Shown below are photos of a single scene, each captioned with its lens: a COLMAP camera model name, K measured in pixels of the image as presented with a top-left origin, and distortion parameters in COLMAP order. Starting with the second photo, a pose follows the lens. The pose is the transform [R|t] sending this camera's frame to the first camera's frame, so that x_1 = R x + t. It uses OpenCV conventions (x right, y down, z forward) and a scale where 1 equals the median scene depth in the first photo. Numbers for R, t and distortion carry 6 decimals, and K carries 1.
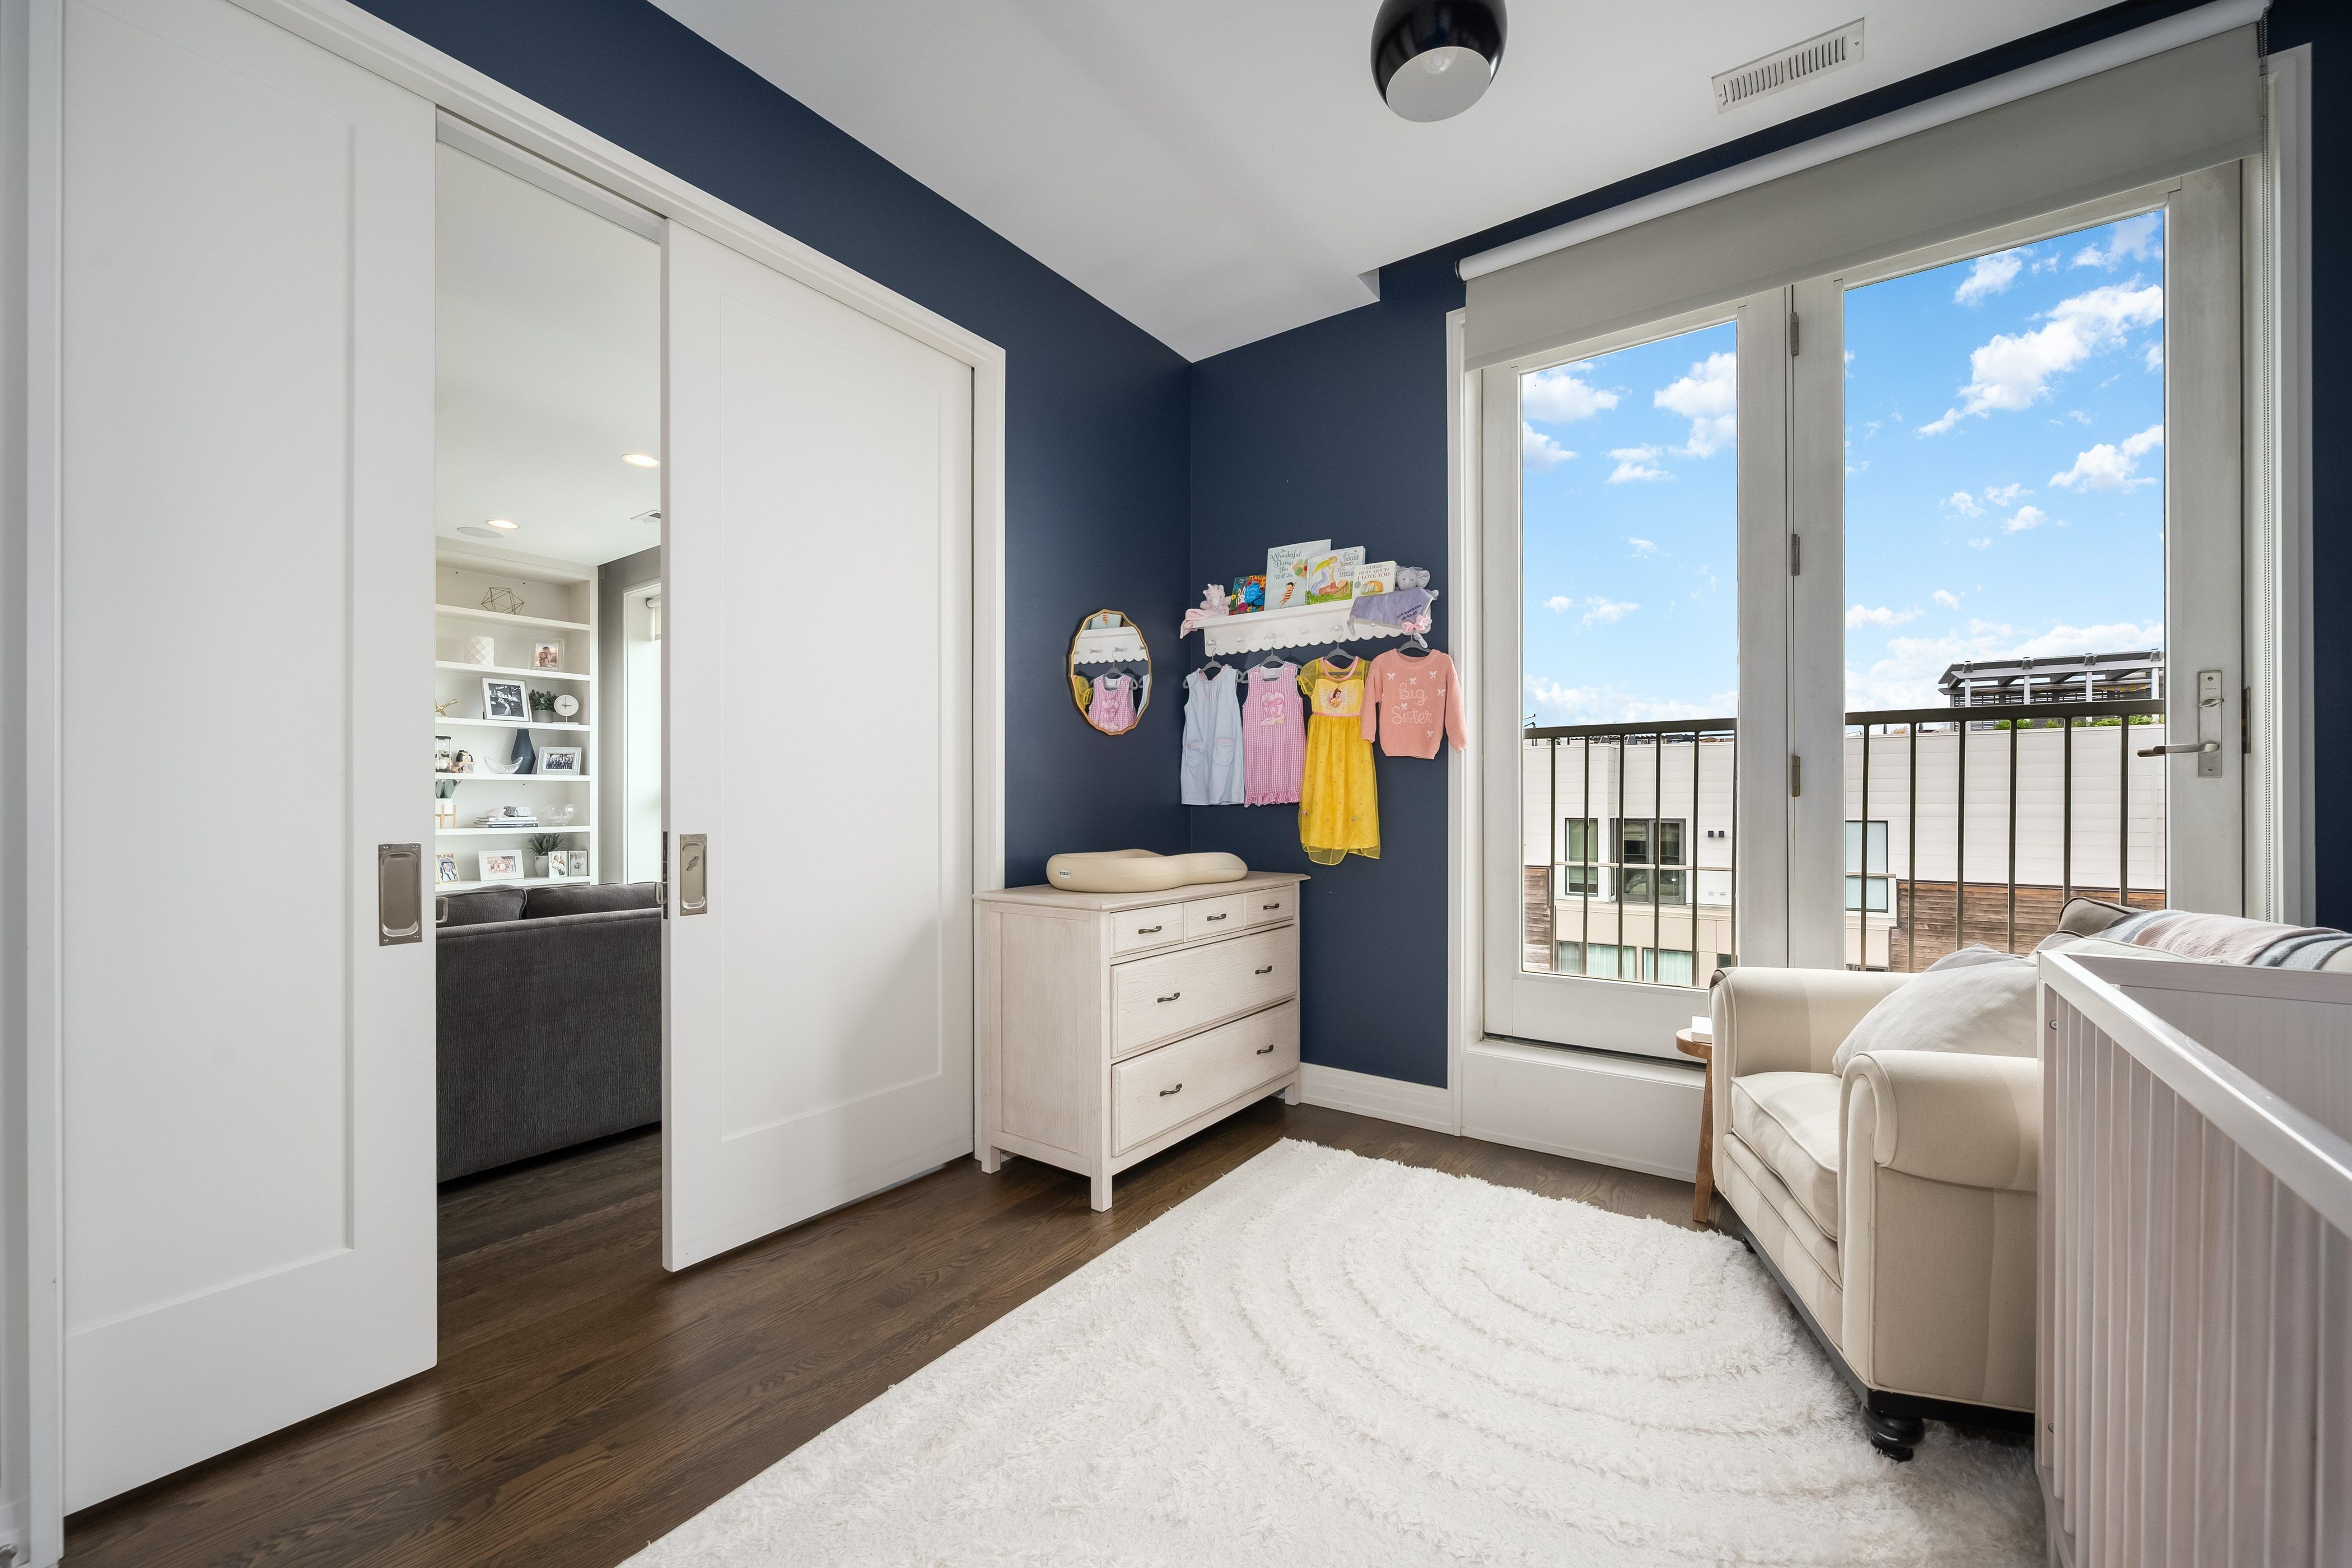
lens RADIAL K [[923.7, 0, 1186.0], [0, 923.7, 799.4], [0, 0, 1]] dist [-0.002769, -0.000125]
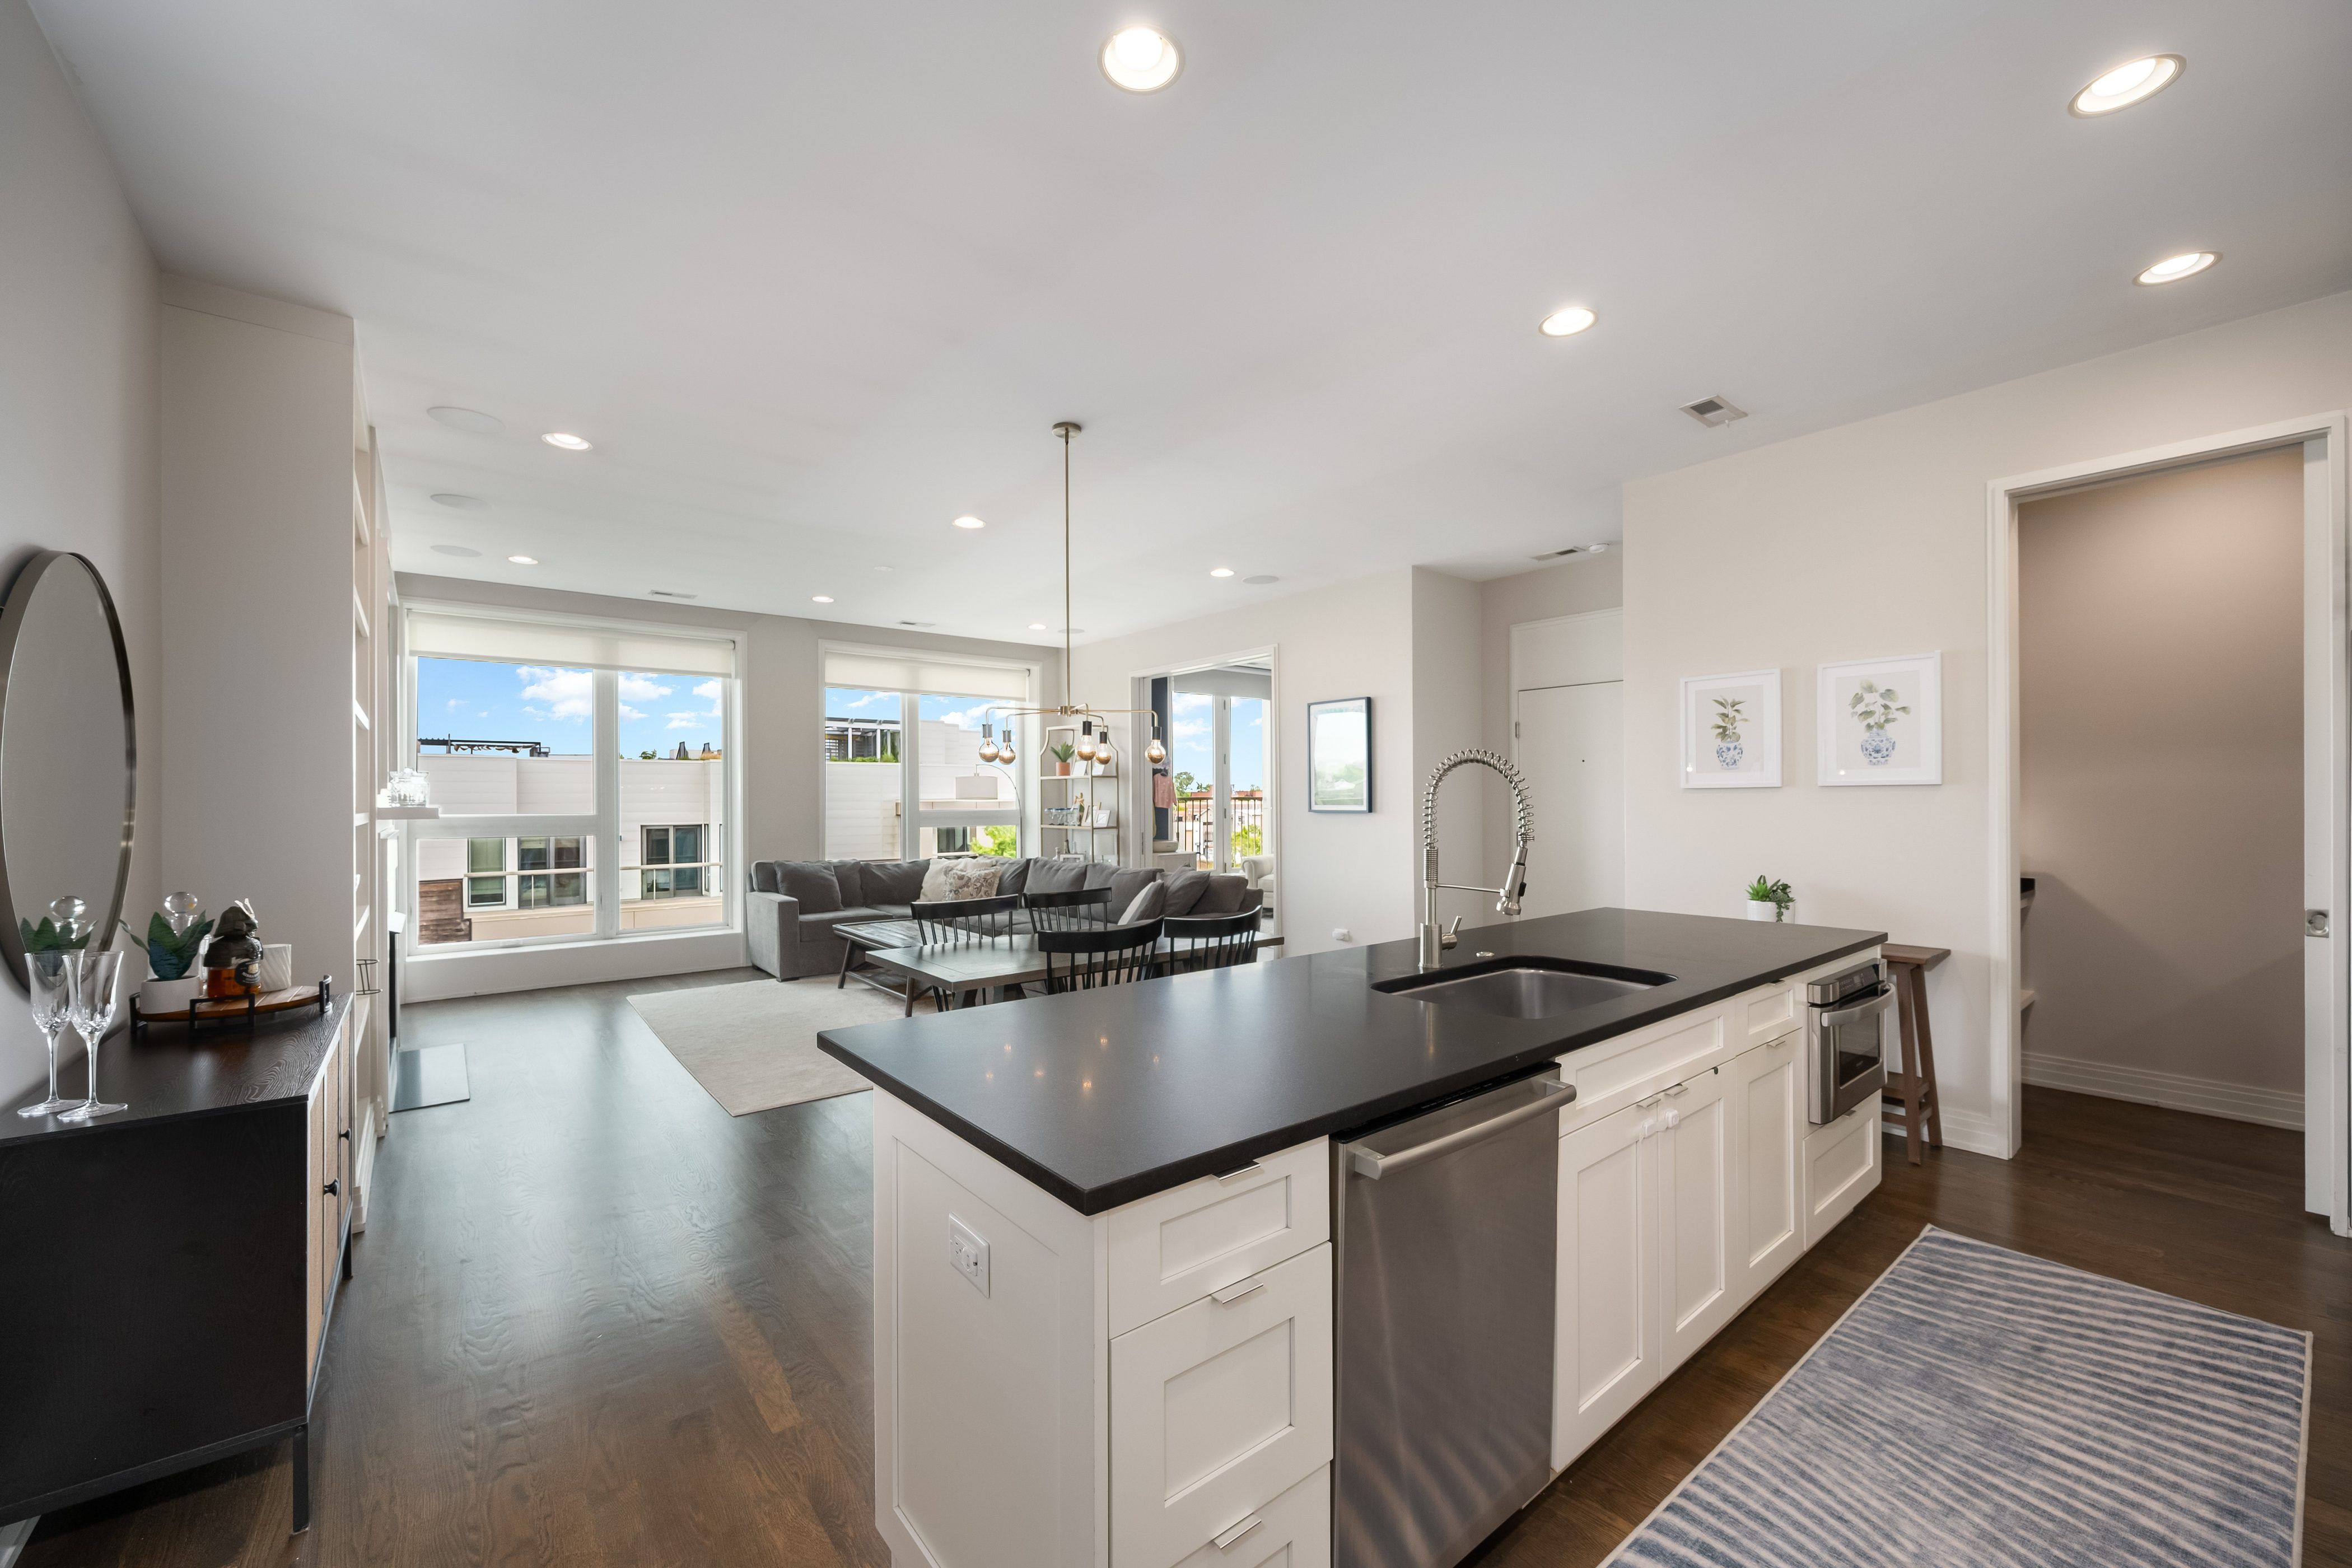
lens RADIAL K [[923.7, 0, 1186.0], [0, 923.7, 799.4], [0, 0, 1]] dist [-0.002769, -0.000125]
pose [[0.267576, -0.000098, 0.963537, -1.350007], [0.002717, 0.999996, -0.000653, -0.033100], [-0.963533, 0.002793, 0.267575, 0.026149]]
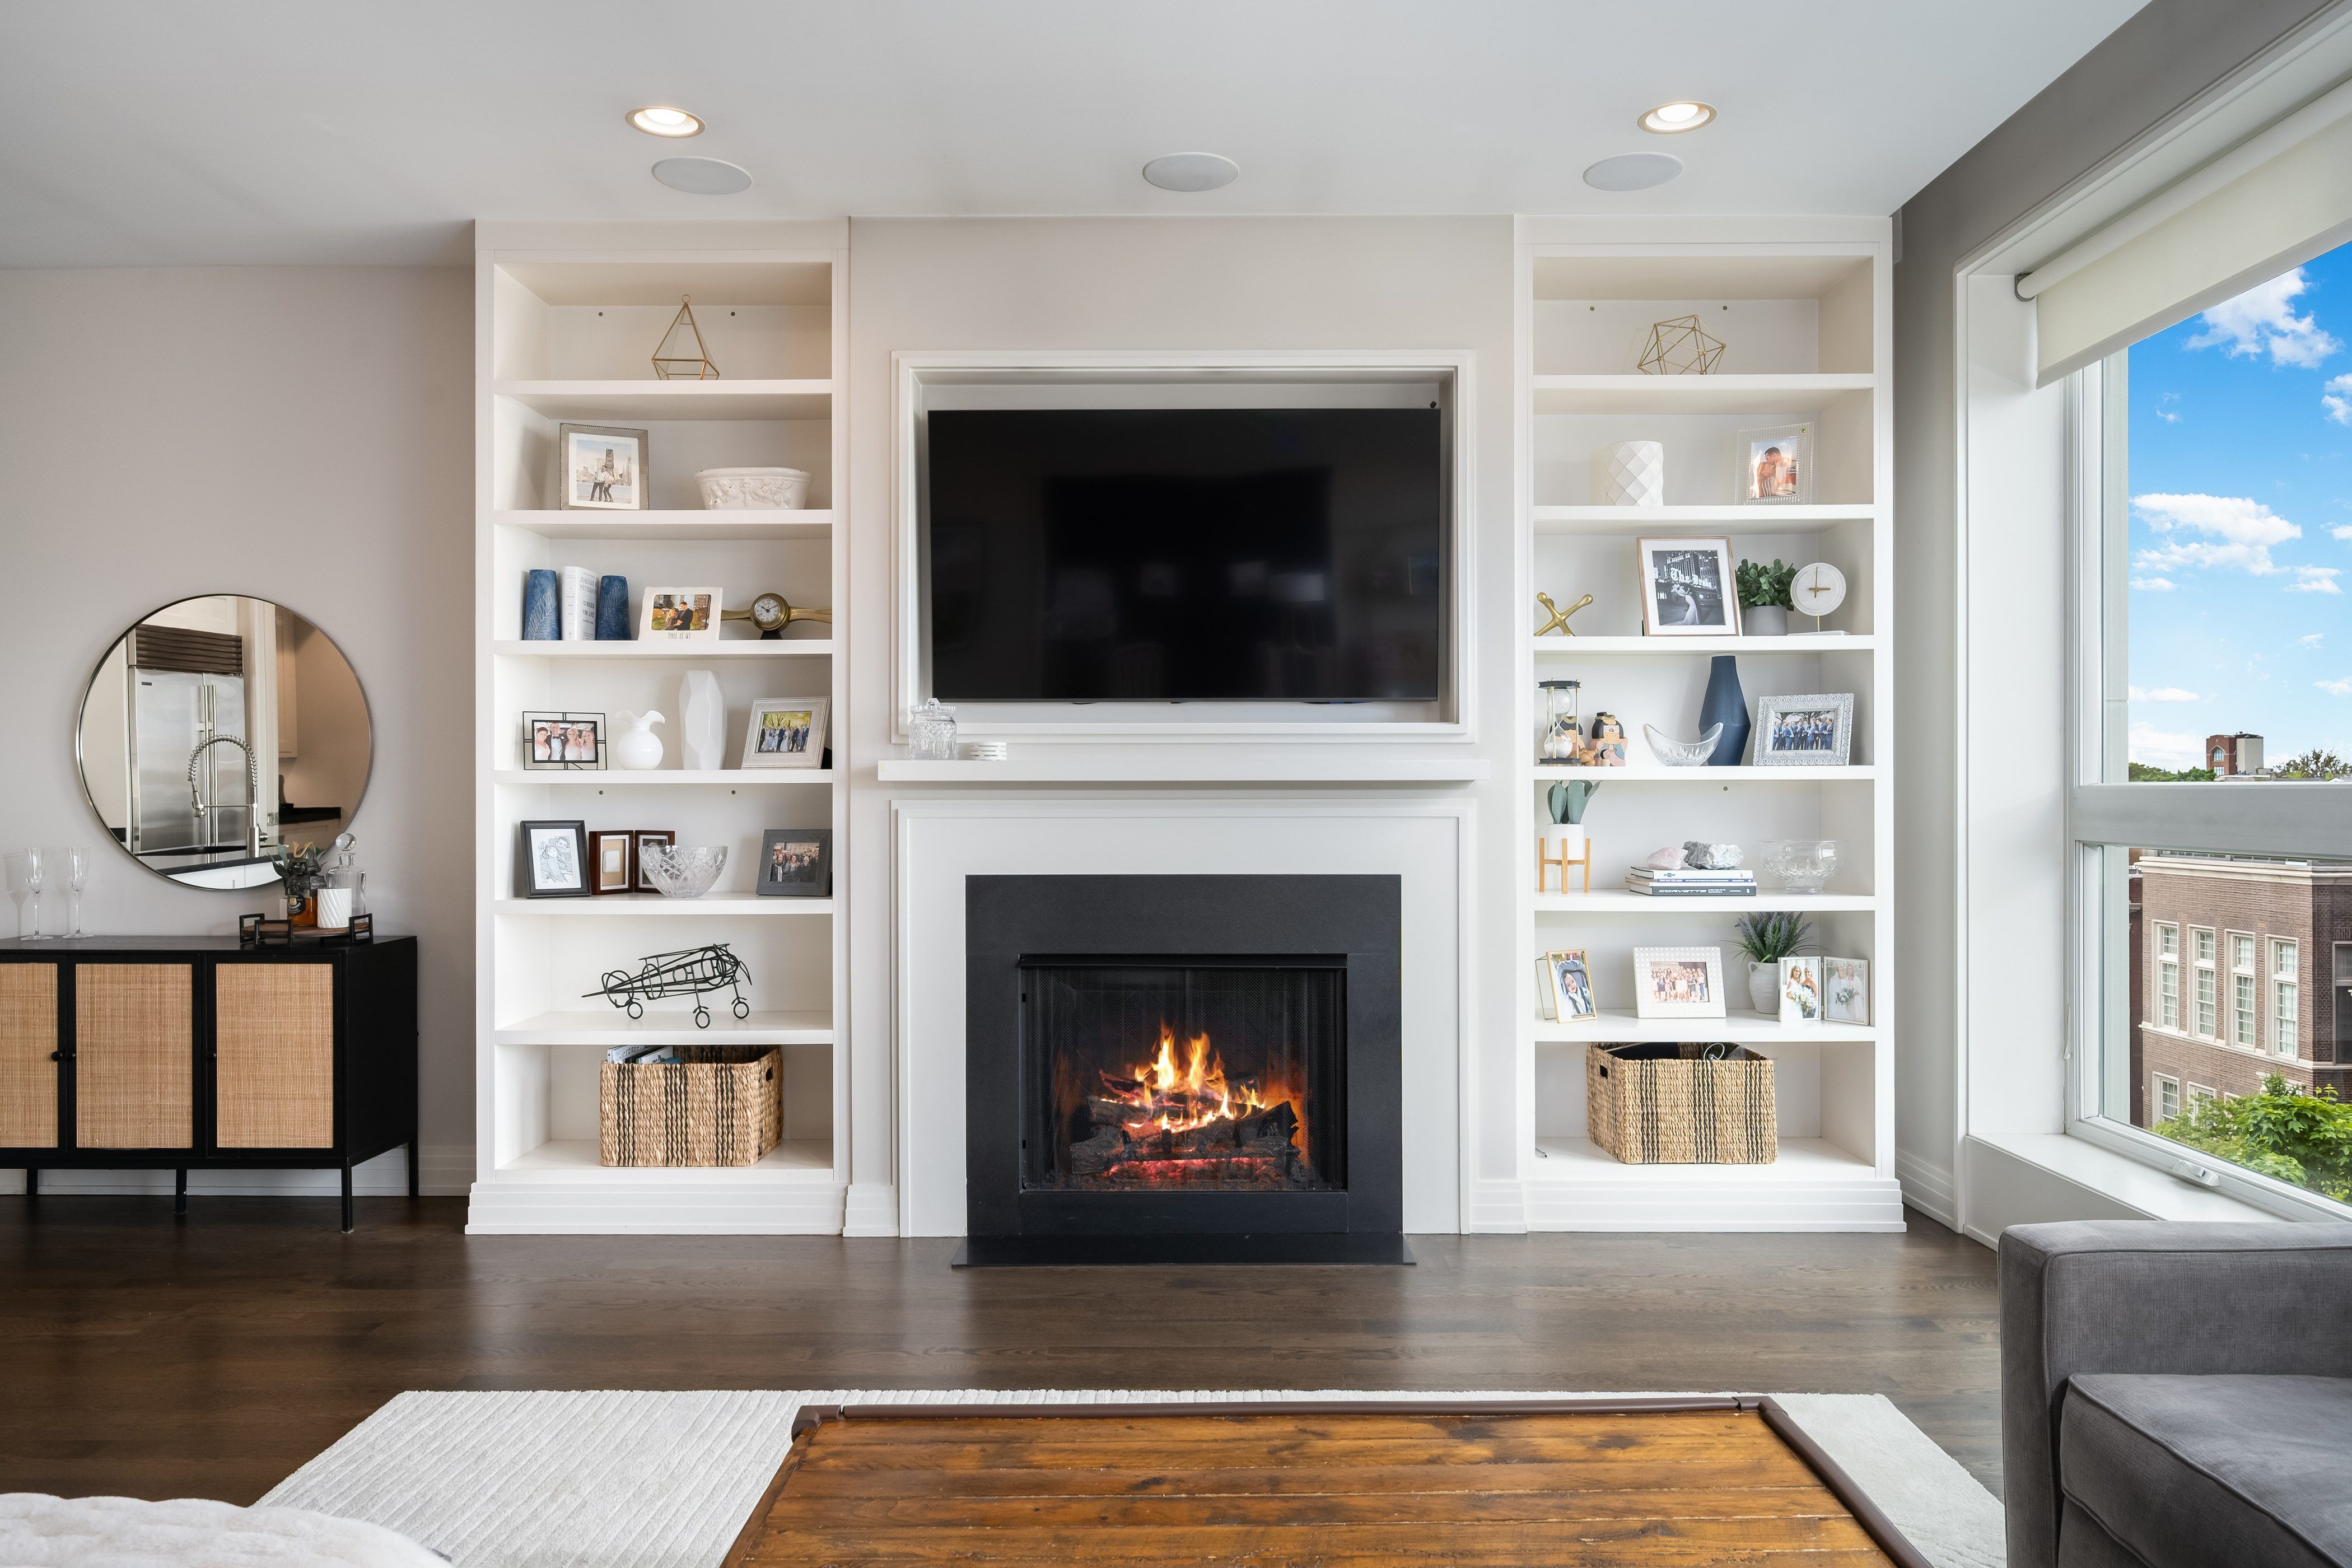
lens RADIAL K [[1552.1, 0, 1173.8], [0, 1552.1, 793.2], [0, 0, 1]] dist [0.010258, -0.017284]
pose [[0.572592, 0.002011, -0.819838, -0.285804], [0.002541, 0.999988, 0.004227, -0.017918], [0.819836, -0.004503, 0.572580, 0.394740]]
